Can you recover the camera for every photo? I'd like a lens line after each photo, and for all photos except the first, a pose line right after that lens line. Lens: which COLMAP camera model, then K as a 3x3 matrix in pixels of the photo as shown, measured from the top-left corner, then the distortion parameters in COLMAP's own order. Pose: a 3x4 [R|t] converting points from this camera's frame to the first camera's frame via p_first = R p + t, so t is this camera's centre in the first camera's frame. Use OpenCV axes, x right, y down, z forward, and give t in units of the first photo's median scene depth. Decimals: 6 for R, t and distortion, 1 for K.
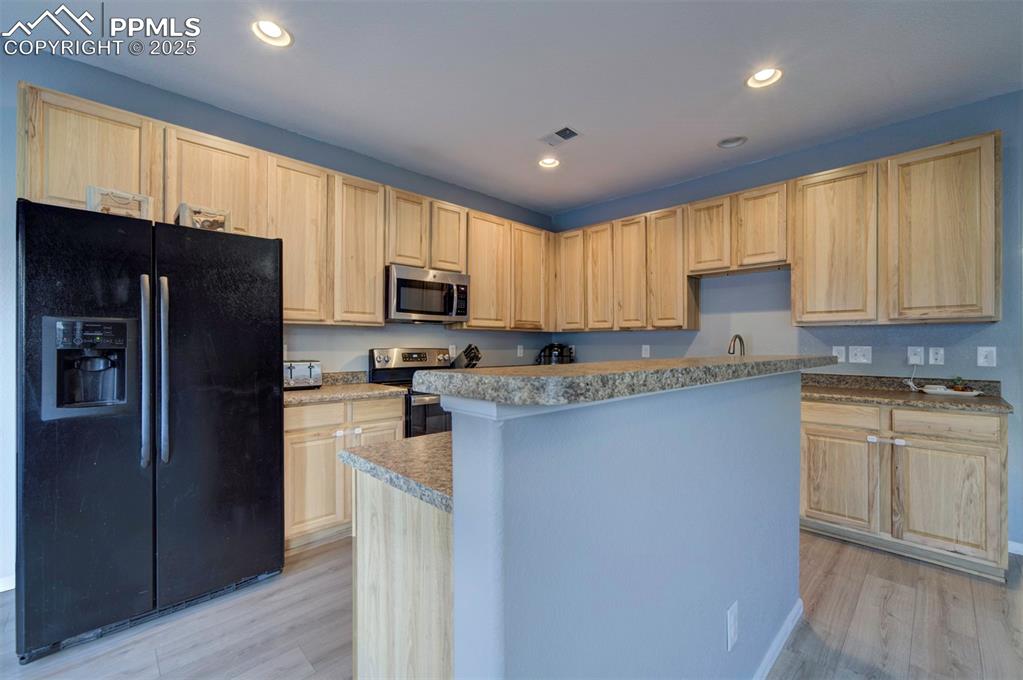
lens RADIAL K [[432.2, 0, 507.0], [0, 432.2, 340.5], [0, 0, 1]] dist [-0.016107, 0.007386]
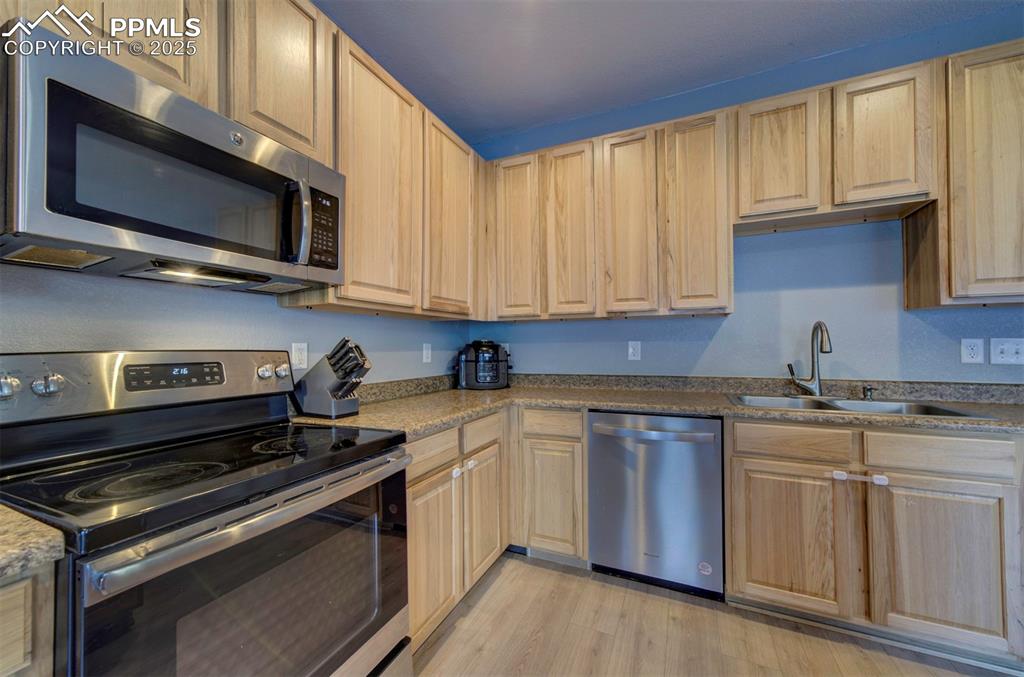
lens RADIAL K [[392.1, 0, 509.3], [0, 392.1, 340.5], [0, 0, 1]] dist [-0.000126, 0.000353]
pose [[0.932814, -0.003992, 0.360336, -0.083941], [0.006001, 0.999972, -0.004457, 0.013940], [-0.360308, 0.006320, 0.932812, 0.668044]]
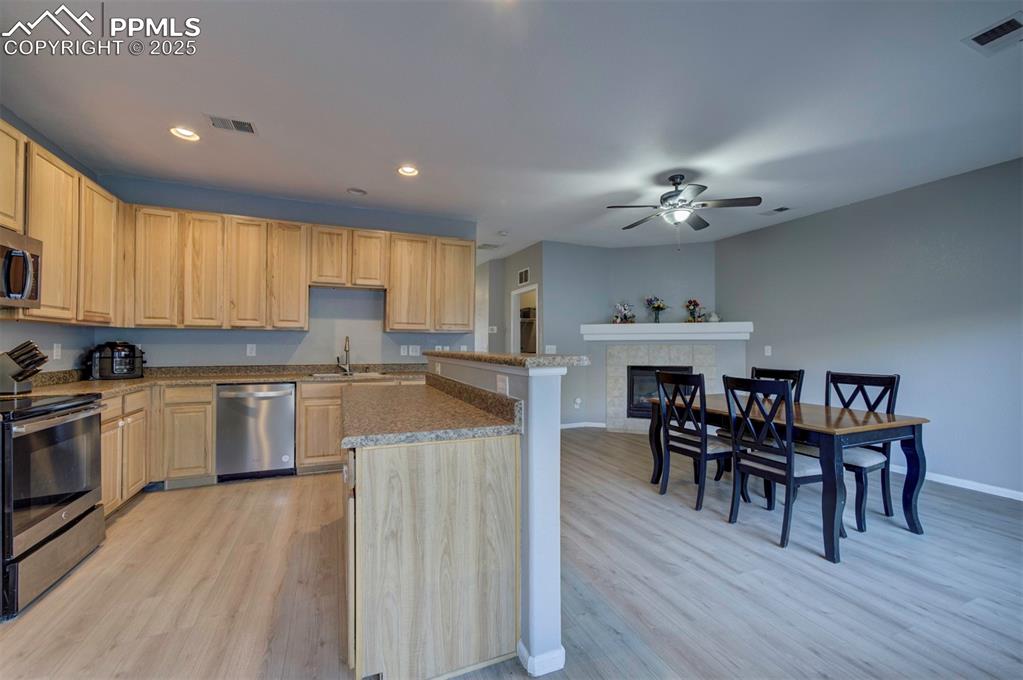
lens RADIAL K [[416.0, 0, 511.5], [0, 416.0, 340.0], [0, 0, 1]] dist [-0.010874, 0.009384]
pose [[0.359382, 0.011358, 0.933121, -0.485666], [-0.011919, 0.999900, -0.007580, 0.001310], [-0.933114, -0.008398, 0.359482, 0.086433]]
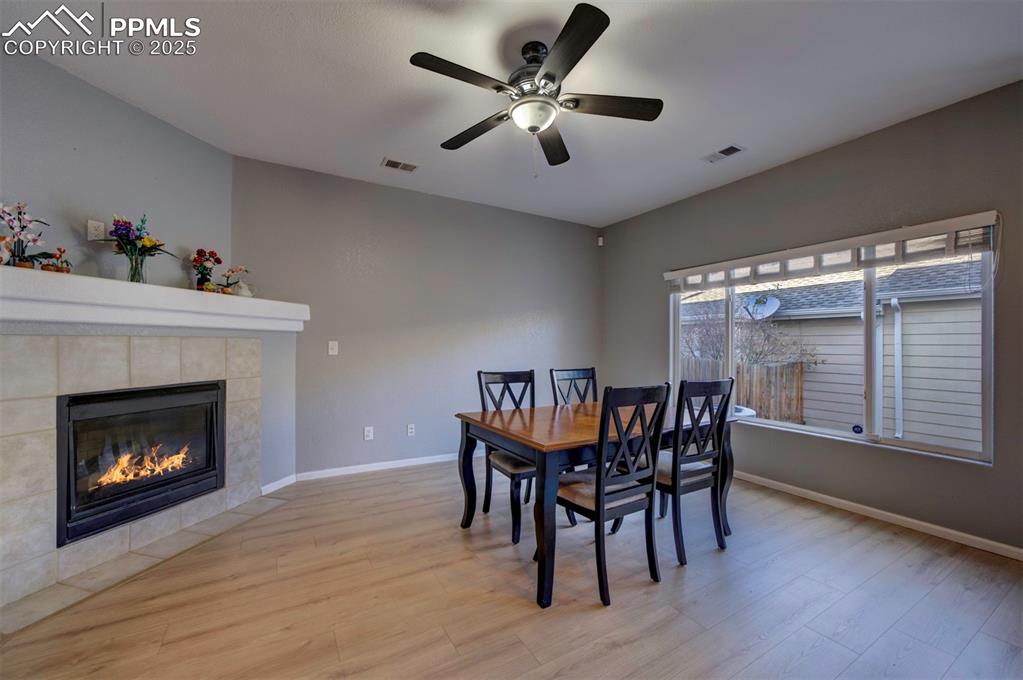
lens RADIAL K [[405.3, 0, 510.1], [0, 405.3, 341.9], [0, 0, 1]] dist [-0.000644, 0.000737]
pose [[-0.968949, -0.011587, 0.246989, 0.613455], [-0.016364, 0.999716, -0.017296, 0.012733], [-0.246719, -0.020801, -0.968864, 0.692346]]
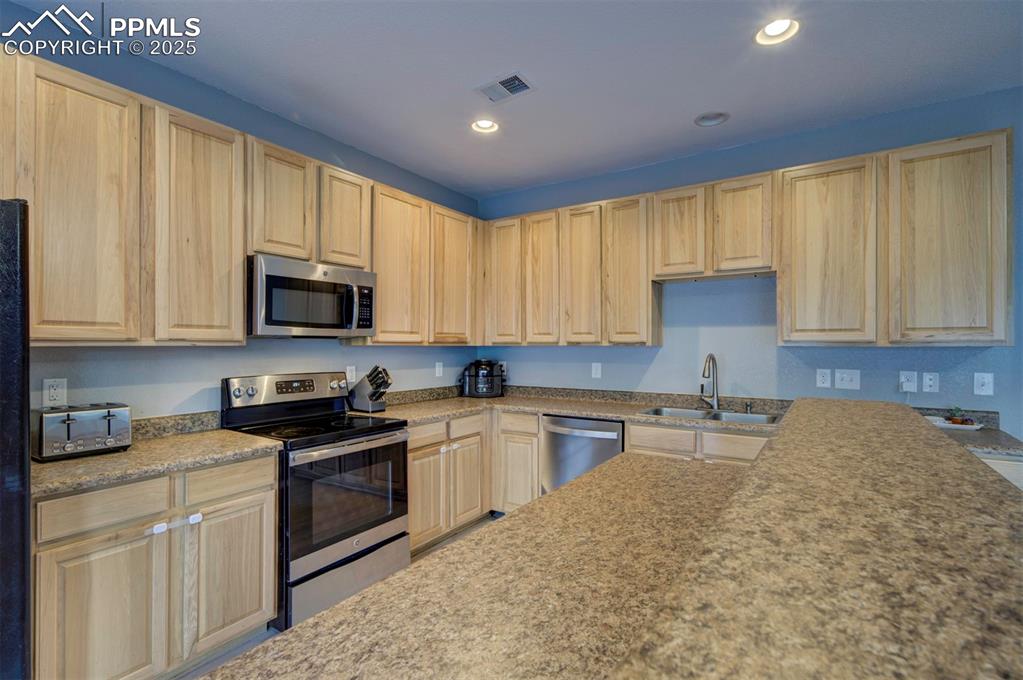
lens RADIAL K [[473.5, 0, 509.7], [0, 473.5, 343.2], [0, 0, 1]] dist [0.000435, 0.000221]
pose [[0.977802, -0.000617, 0.209528, -0.037427], [-0.000714, 0.999980, 0.006275, -0.041964], [-0.209528, -0.006285, 0.977782, 0.196009]]
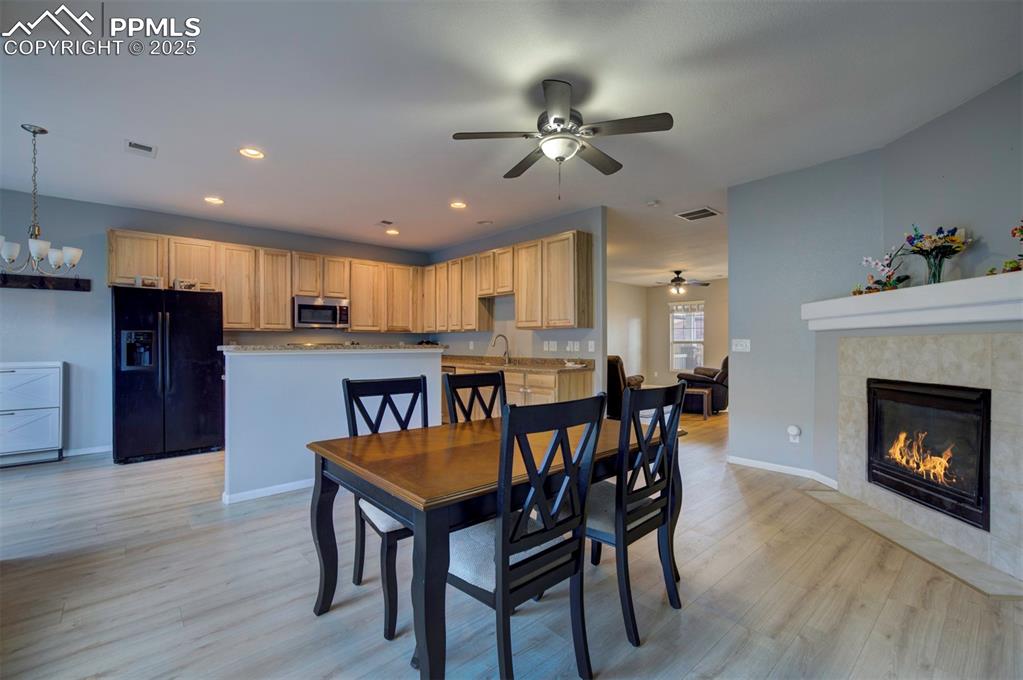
lens RADIAL K [[439.7, 0, 498.7], [0, 439.7, 341.7], [0, 0, 1]] dist [0.000171, 0.000099]
pose [[0.998174, -0.005376, -0.060165, 0.667950], [0.005826, 0.999956, 0.007312, 0.002123], [0.060123, -0.007649, 0.998162, -0.749289]]
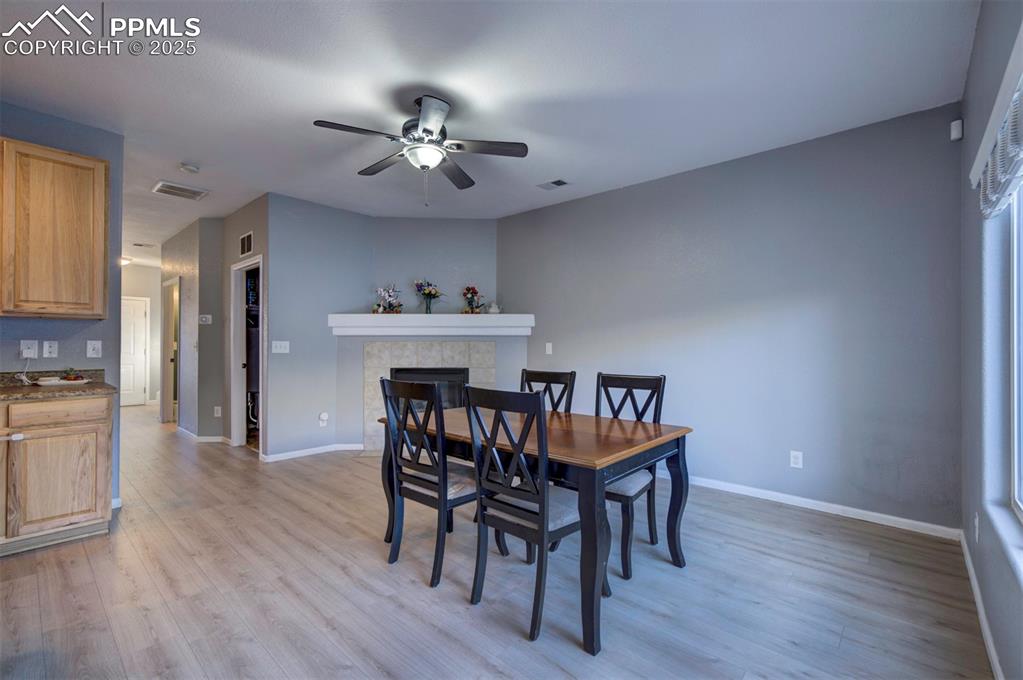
lens RADIAL K [[447.7, 0, 511.5], [0, 447.7, 343.8], [0, 0, 1]] dist [-0.000735, 0.000567]
pose [[-0.064266, -0.000609, 0.997933, -0.133607], [-0.015421, 0.999881, -0.000383, 0.005108], [-0.997814, -0.015414, -0.064268, -0.043938]]
